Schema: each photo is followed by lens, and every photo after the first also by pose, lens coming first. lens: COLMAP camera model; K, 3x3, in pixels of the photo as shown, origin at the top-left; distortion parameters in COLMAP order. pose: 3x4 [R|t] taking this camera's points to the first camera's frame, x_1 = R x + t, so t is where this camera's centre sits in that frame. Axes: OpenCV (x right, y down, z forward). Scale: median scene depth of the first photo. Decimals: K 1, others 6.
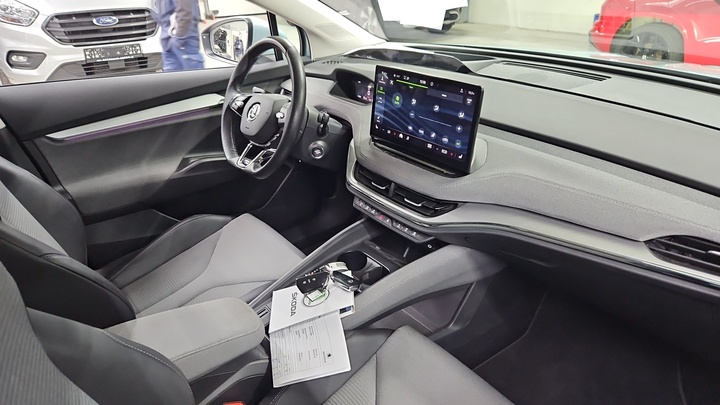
lens RADIAL K [[491.7, 0, 360.0], [0, 491.7, 202.5], [0, 0, 1]] dist [0.020653, -0.002542]
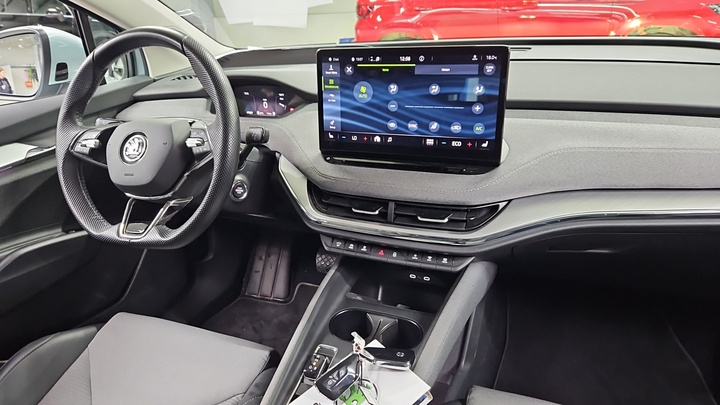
lens RADIAL K [[491.7, 0, 360.0], [0, 491.7, 202.5], [0, 0, 1]] dist [0.020653, -0.002542]
pose [[0.871776, -0.222845, 0.436287, -0.284400], [0.254114, 0.967076, -0.013805, -0.040155], [-0.418846, 0.122902, 0.899702, 0.363502]]
